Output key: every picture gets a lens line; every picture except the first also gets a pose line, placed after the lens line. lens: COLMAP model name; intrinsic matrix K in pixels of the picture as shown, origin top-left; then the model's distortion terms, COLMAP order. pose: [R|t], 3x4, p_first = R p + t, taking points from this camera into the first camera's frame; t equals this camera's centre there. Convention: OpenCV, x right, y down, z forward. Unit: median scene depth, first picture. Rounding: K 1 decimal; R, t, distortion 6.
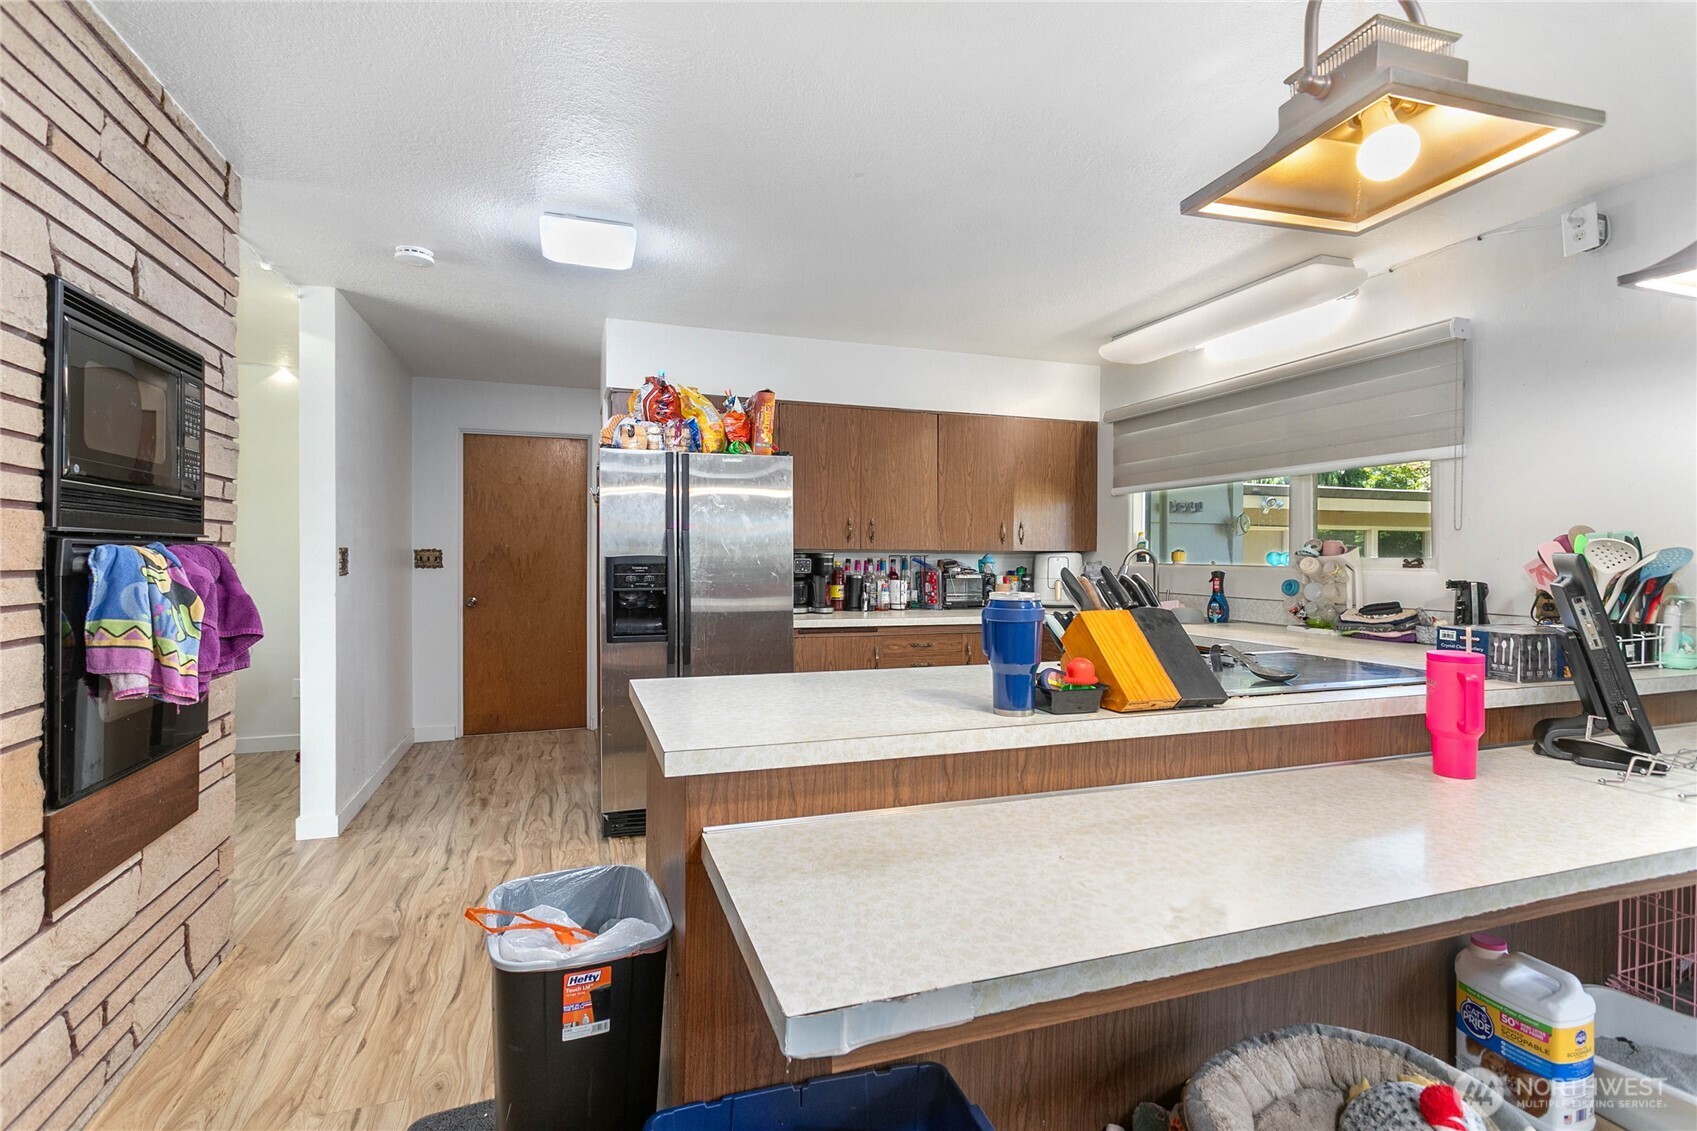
lens RADIAL K [[802.9, 0, 849.4], [0, 802.9, 571.8], [0, 0, 1]] dist [-0.002173, 0.000556]
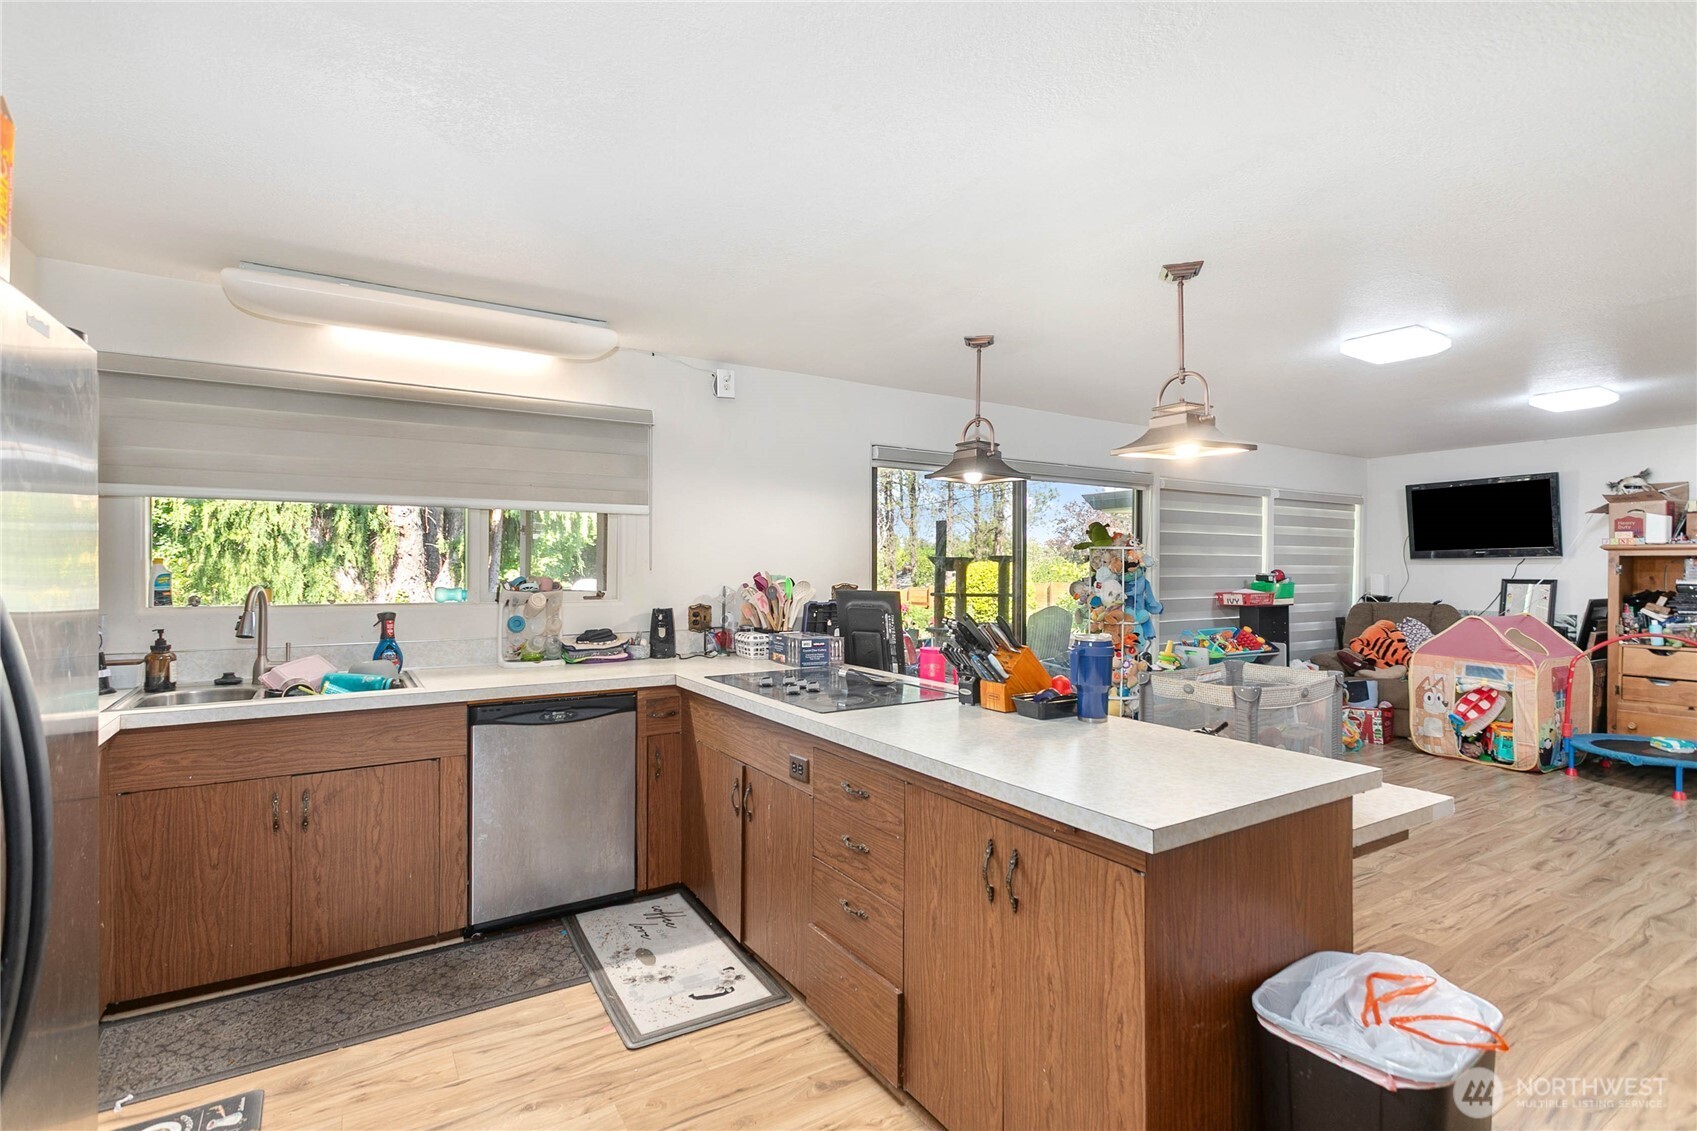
lens RADIAL K [[785.6, 0, 854.9], [0, 785.6, 593.2], [0, 0, 1]] dist [0.019906, 0.000192]
pose [[-0.203917, -0.037312, 0.978277, -0.421265], [0.016068, 0.999011, 0.041452, -0.044923], [-0.978856, 0.024171, -0.203116, 0.681189]]
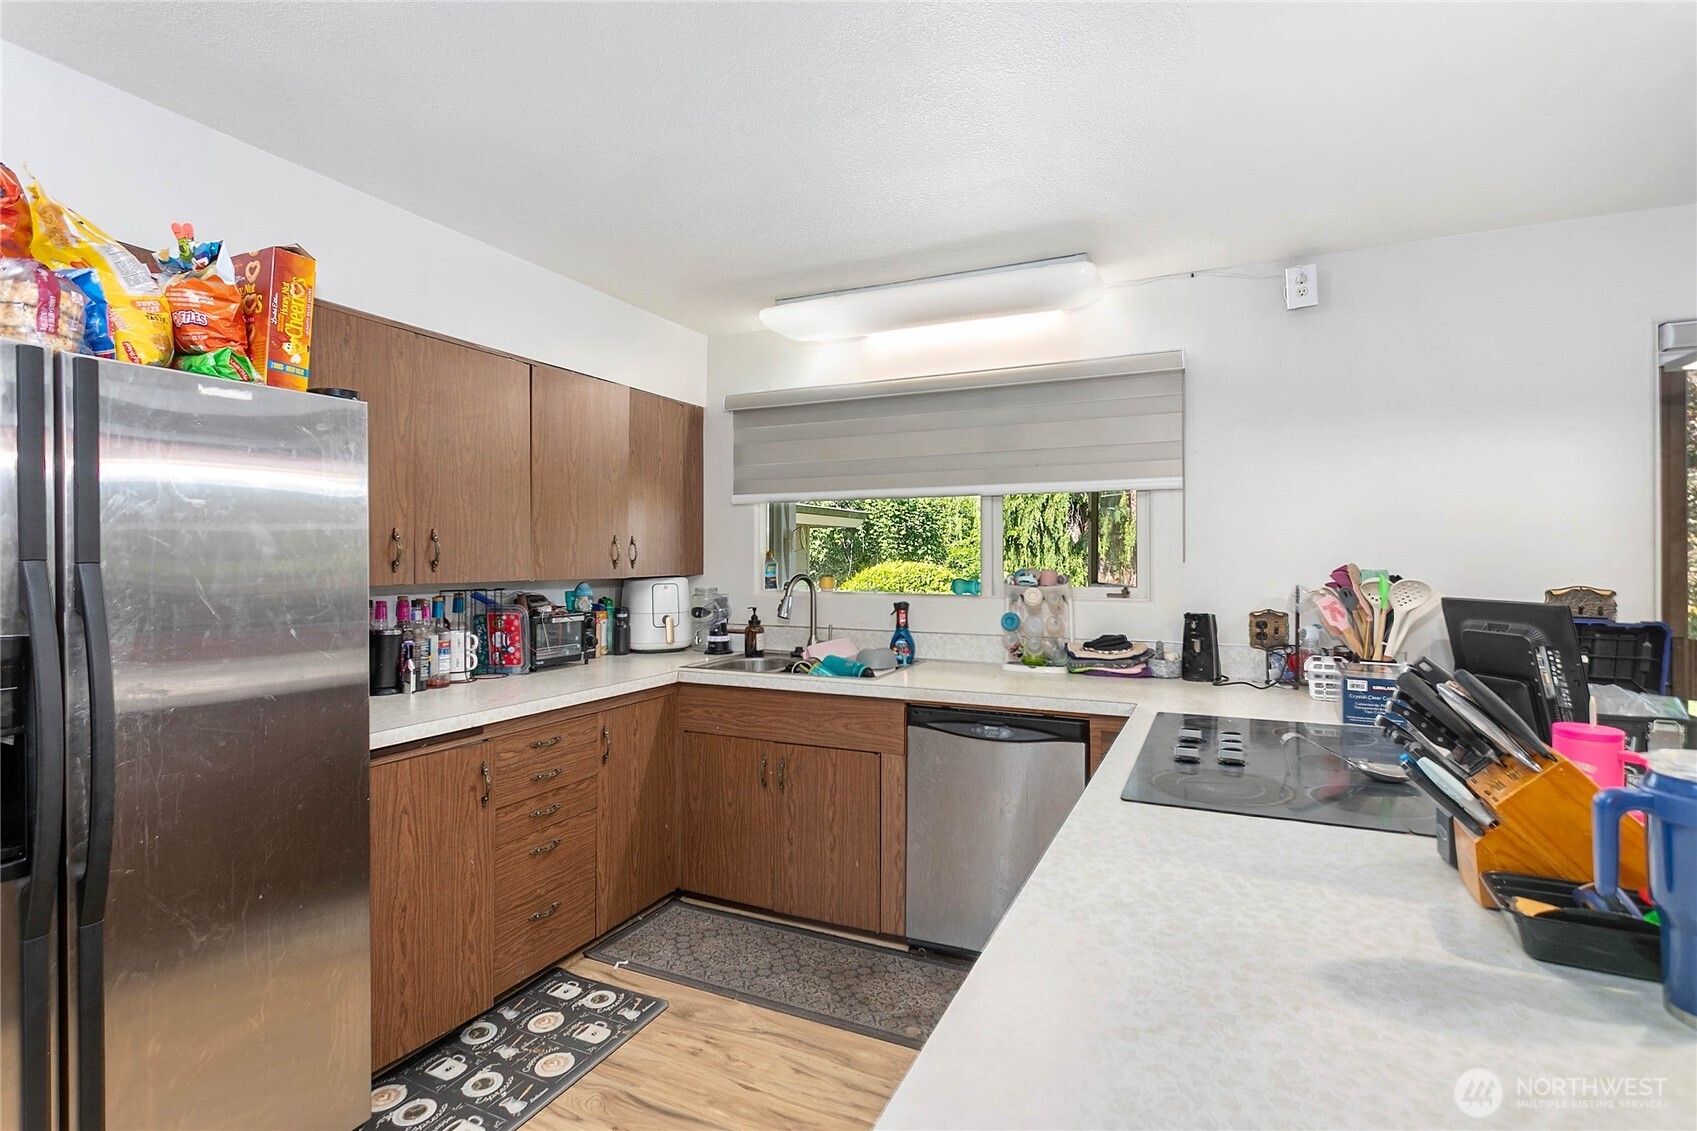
lens RADIAL K [[832.5, 0, 848.5], [0, 832.5, 565.5], [0, 0, 1]] dist [0.003822, 0.000905]
pose [[0.710657, -0.011082, 0.703452, -0.193260], [0.016903, 0.999856, -0.001324, -0.037982], [-0.703336, 0.012832, 0.710742, 0.407006]]
